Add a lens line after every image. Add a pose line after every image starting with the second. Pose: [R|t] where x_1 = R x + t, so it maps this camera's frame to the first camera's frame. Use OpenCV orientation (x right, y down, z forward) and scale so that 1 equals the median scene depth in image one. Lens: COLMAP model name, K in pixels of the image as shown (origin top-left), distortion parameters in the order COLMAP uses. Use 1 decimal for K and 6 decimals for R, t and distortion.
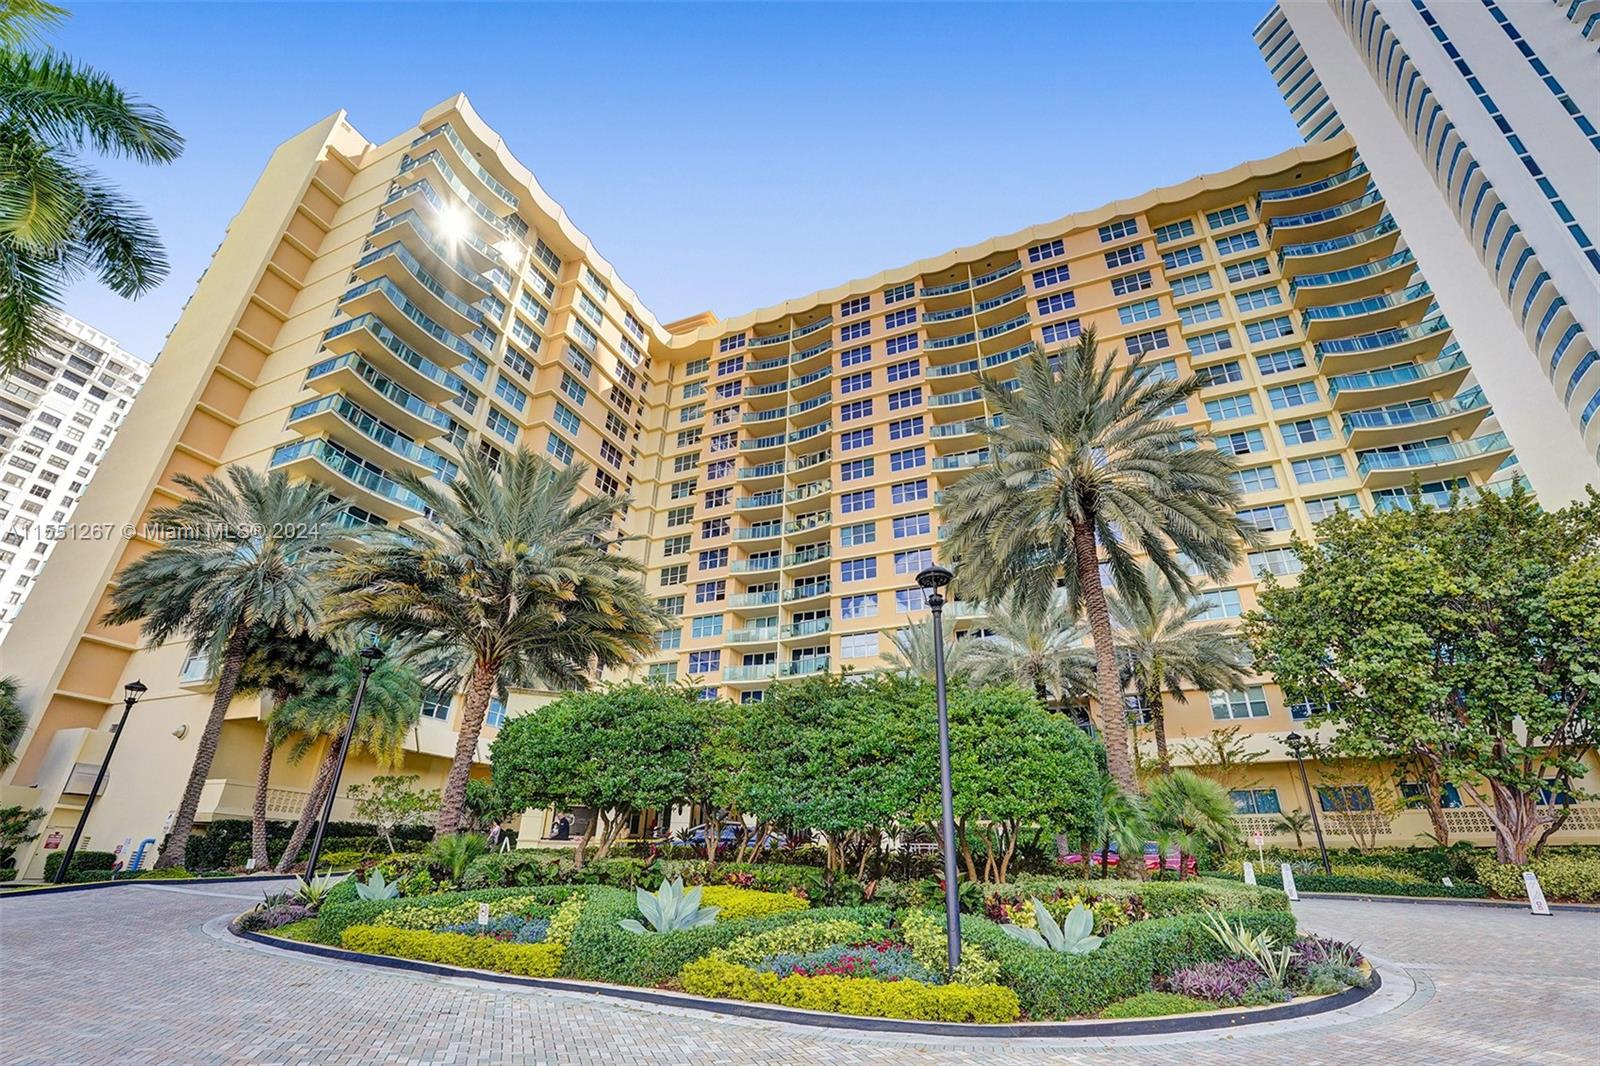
lens RADIAL K [[682.2, 0, 804.3], [0, 682.2, 534.6], [0, 0, 1]] dist [-0.021288, -0.000055]
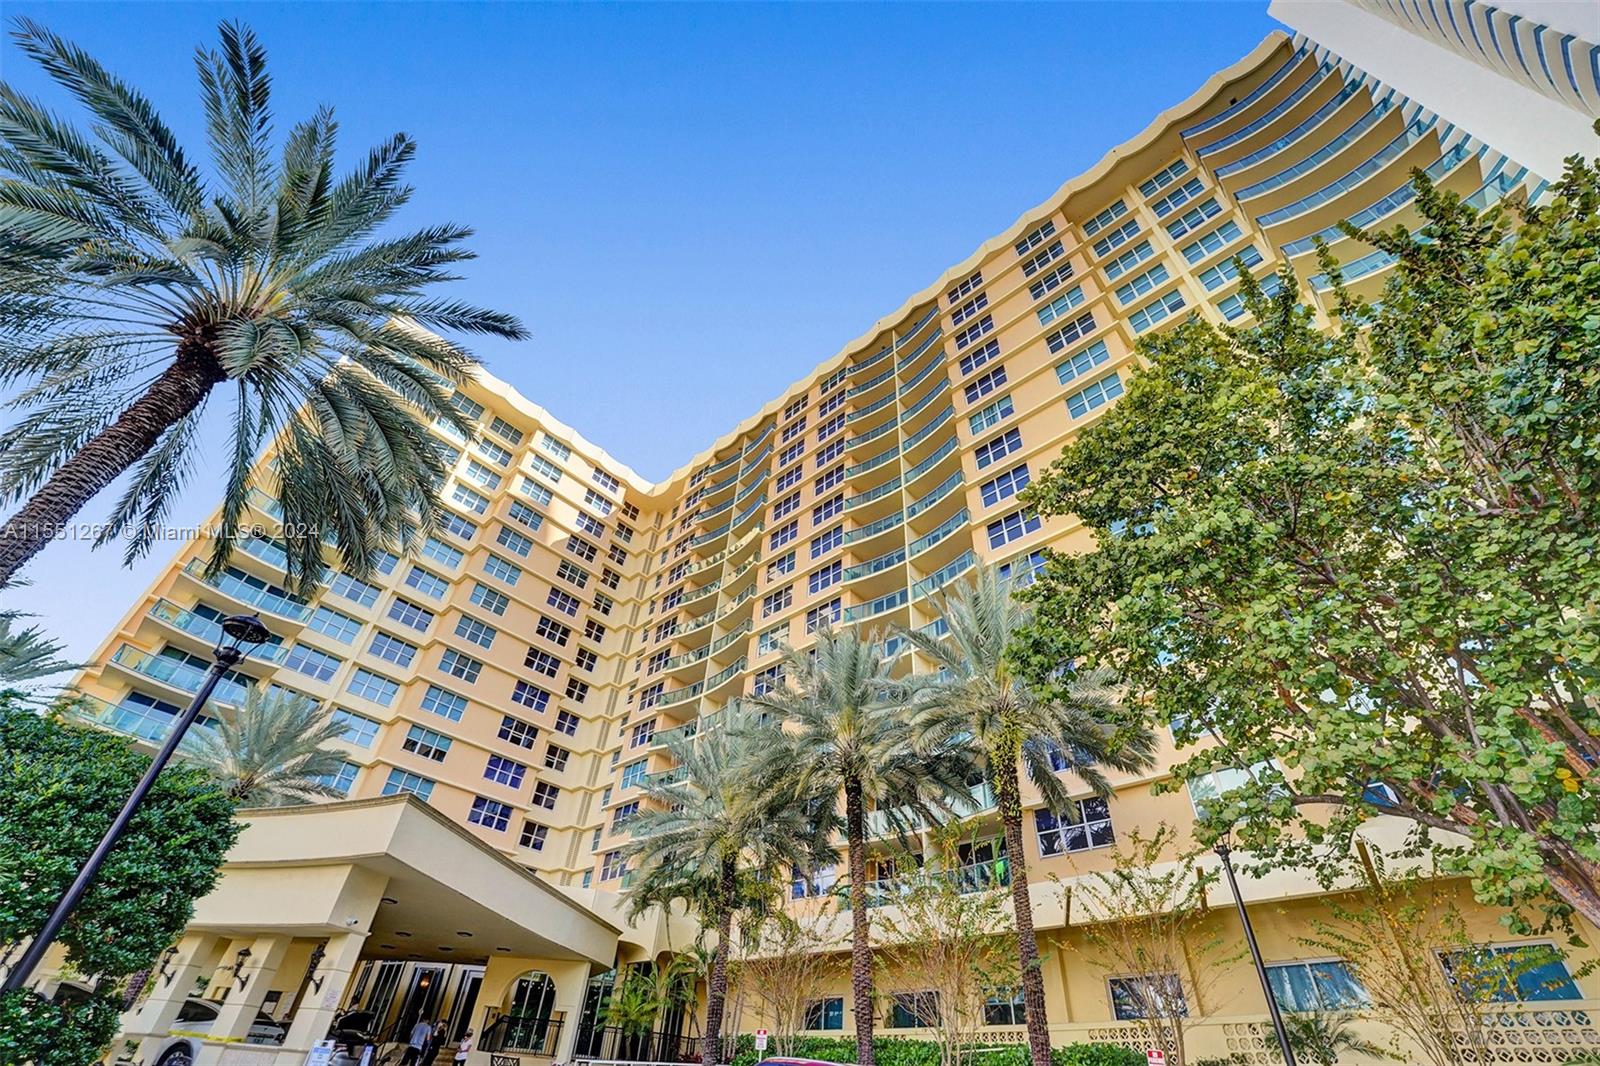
lens RADIAL K [[682.2, 0, 796.2], [0, 682.2, 541.0], [0, 0, 1]] dist [-0.021288, -0.000055]
pose [[0.941382, -0.194156, -0.275867, 0.306862], [0.114500, 0.953122, -0.280084, 0.106940], [0.317315, 0.232080, 0.919484, 0.185661]]
